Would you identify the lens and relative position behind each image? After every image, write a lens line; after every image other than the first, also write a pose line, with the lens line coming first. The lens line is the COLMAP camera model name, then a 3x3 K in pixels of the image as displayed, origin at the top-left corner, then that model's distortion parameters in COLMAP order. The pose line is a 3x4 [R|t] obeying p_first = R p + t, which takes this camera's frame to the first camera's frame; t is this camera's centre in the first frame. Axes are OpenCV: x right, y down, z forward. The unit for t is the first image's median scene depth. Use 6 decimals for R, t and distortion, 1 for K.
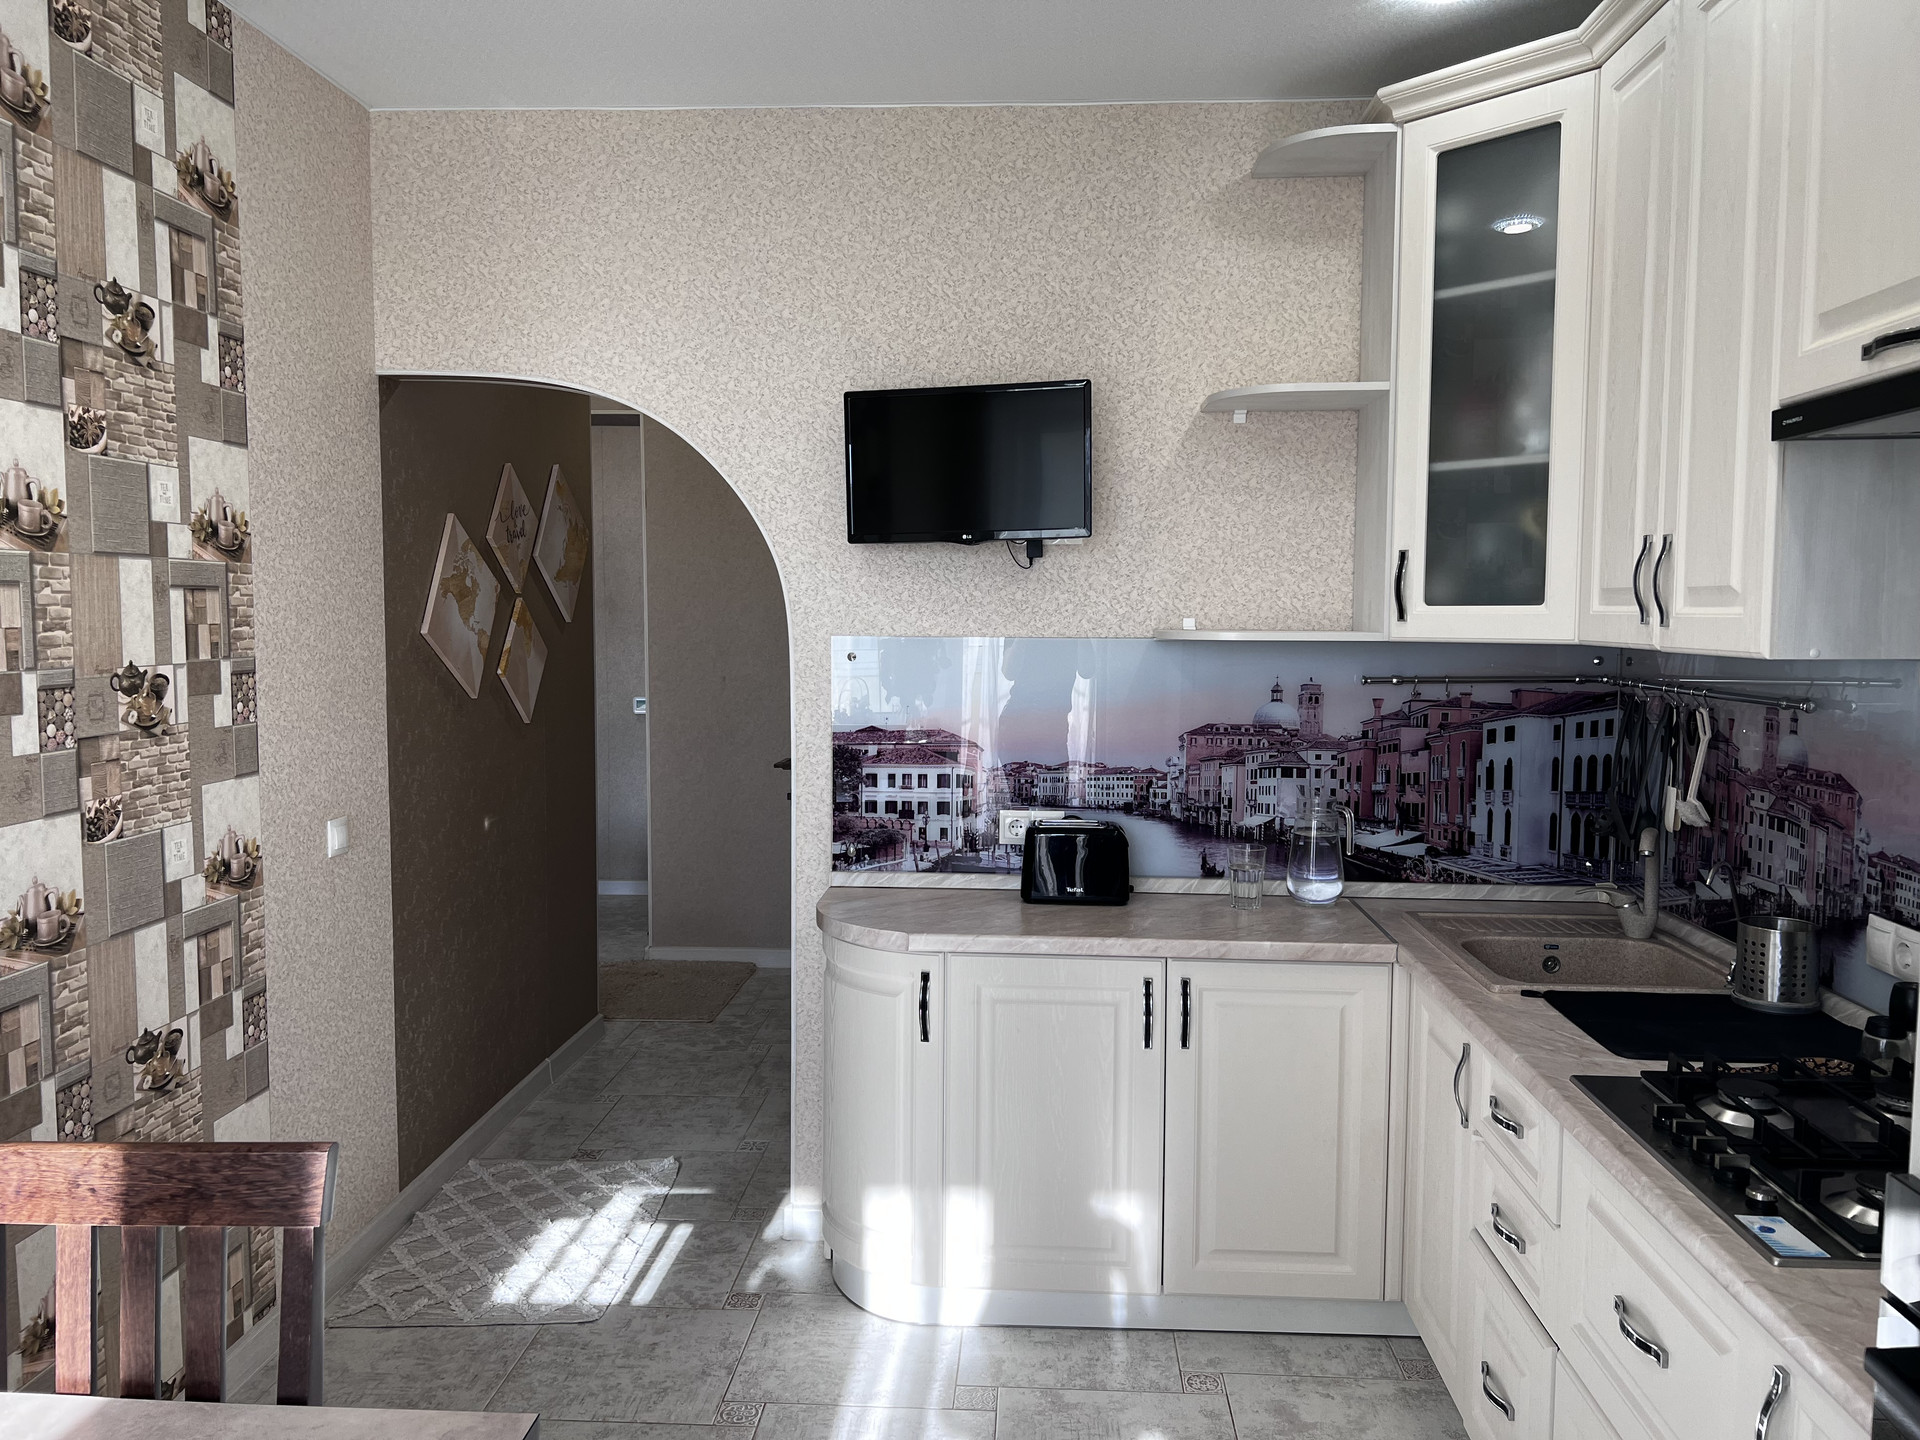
lens RADIAL K [[1436.2, 0, 972.2], [0, 1436.2, 725.5], [0, 0, 1]] dist [0.055161, -0.068658]
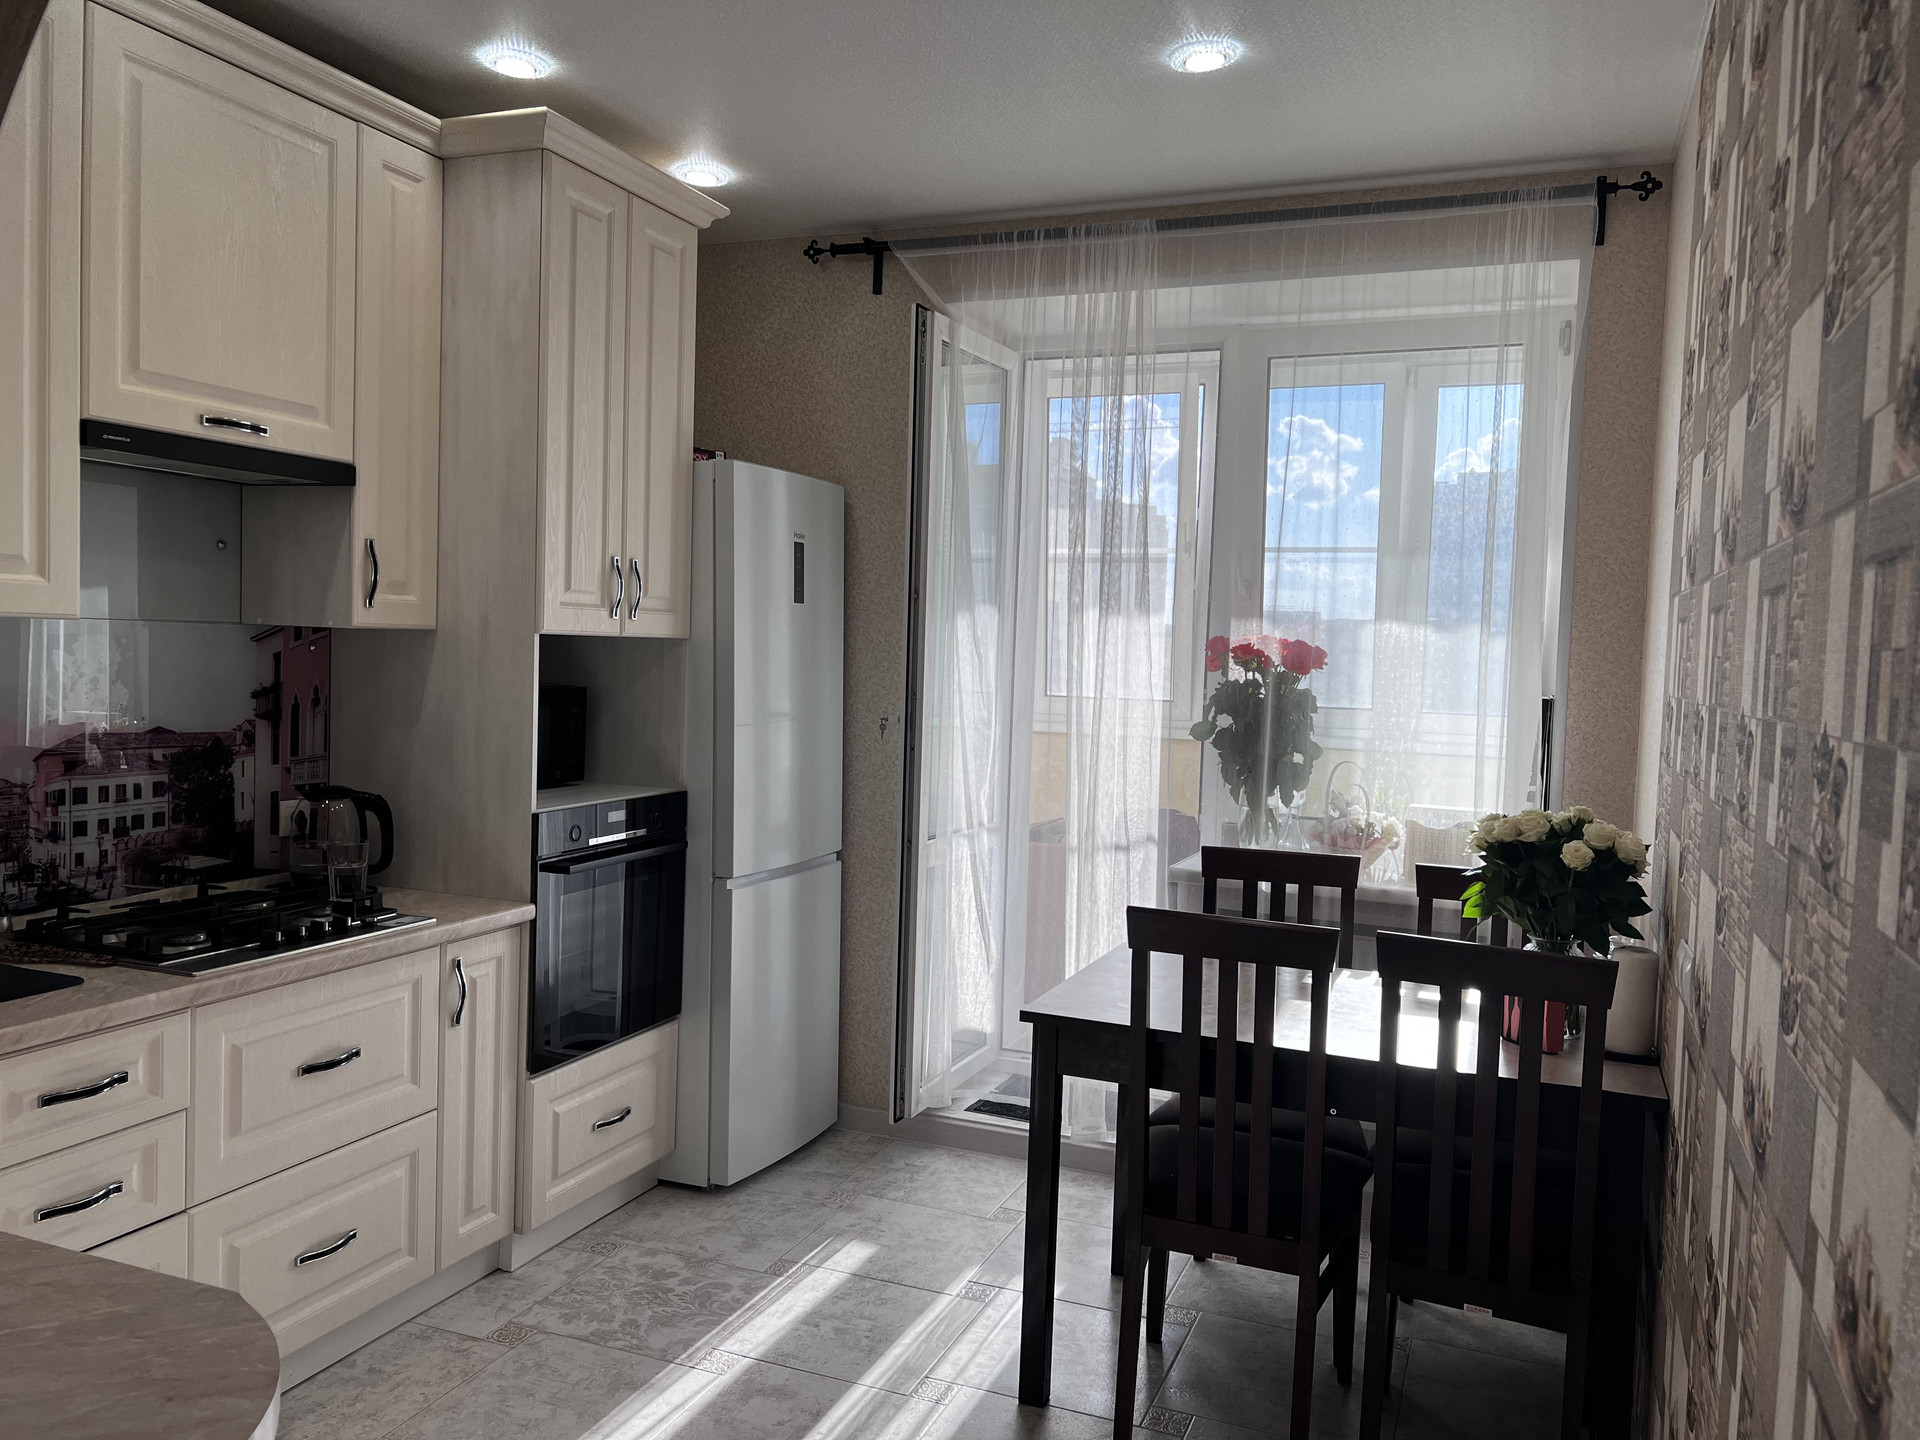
lens RADIAL K [[1436.2, 0, 979.9], [0, 1436.2, 725.6], [0, 0, 1]] dist [0.055161, -0.068658]
pose [[-0.953196, -0.054513, 0.297397, -0.341201], [-0.015551, 0.991150, 0.131835, -0.079903], [-0.301952, 0.121039, -0.945608, 1.185771]]
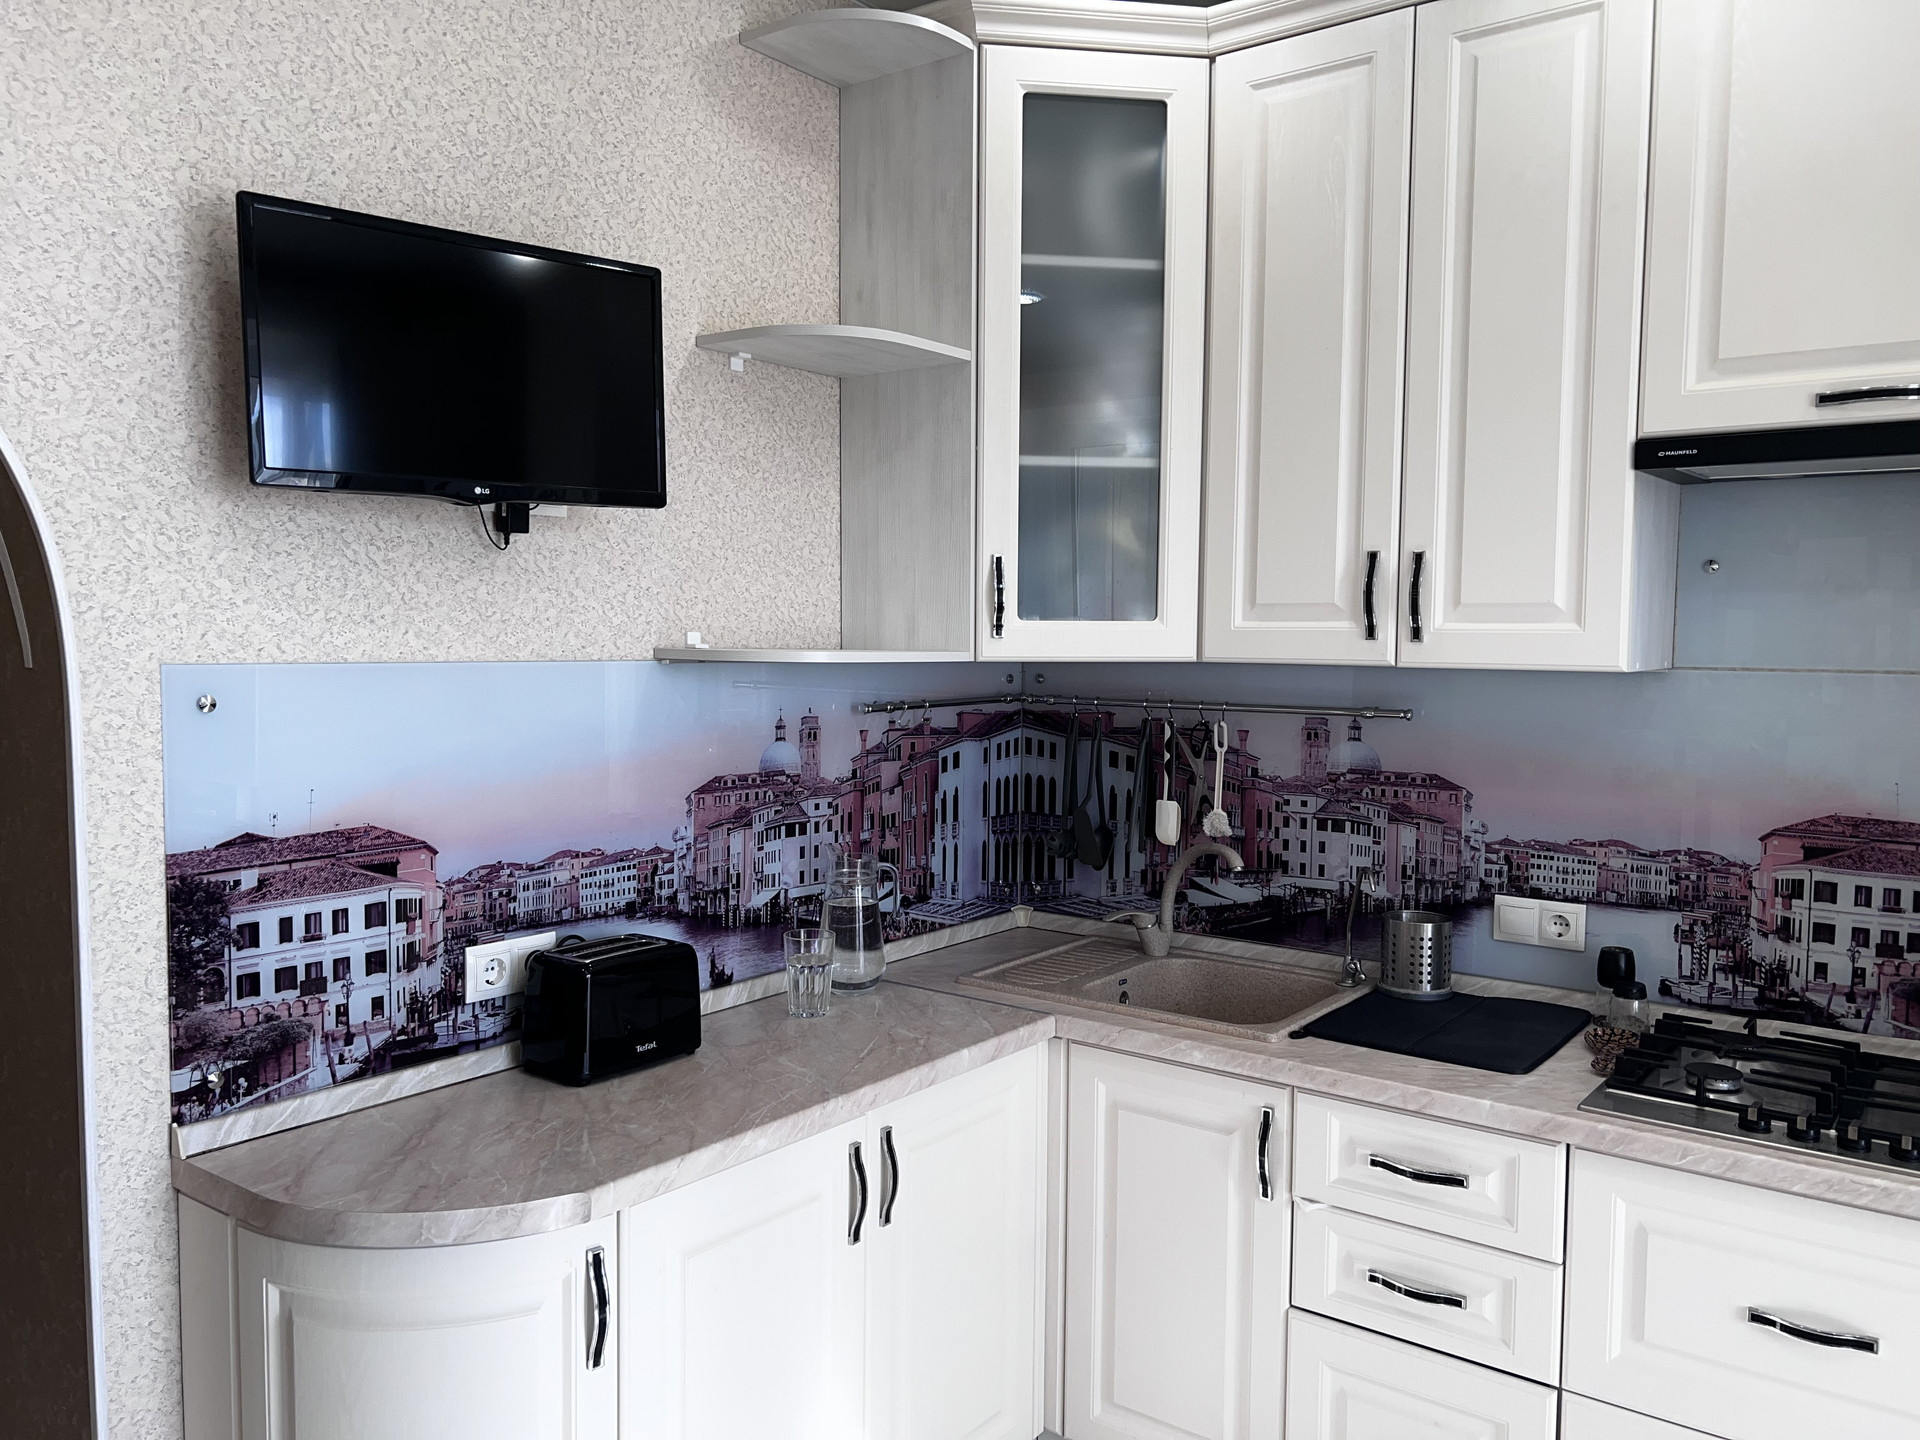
lens RADIAL K [[1436.2, 0, 973.3], [0, 1436.2, 725.5], [0, 0, 1]] dist [0.055161, -0.068658]
pose [[0.551763, -0.052750, 0.832331, -0.374967], [0.060195, 0.997914, 0.023340, -0.036753], [-0.831826, 0.037224, 0.553787, 0.490697]]
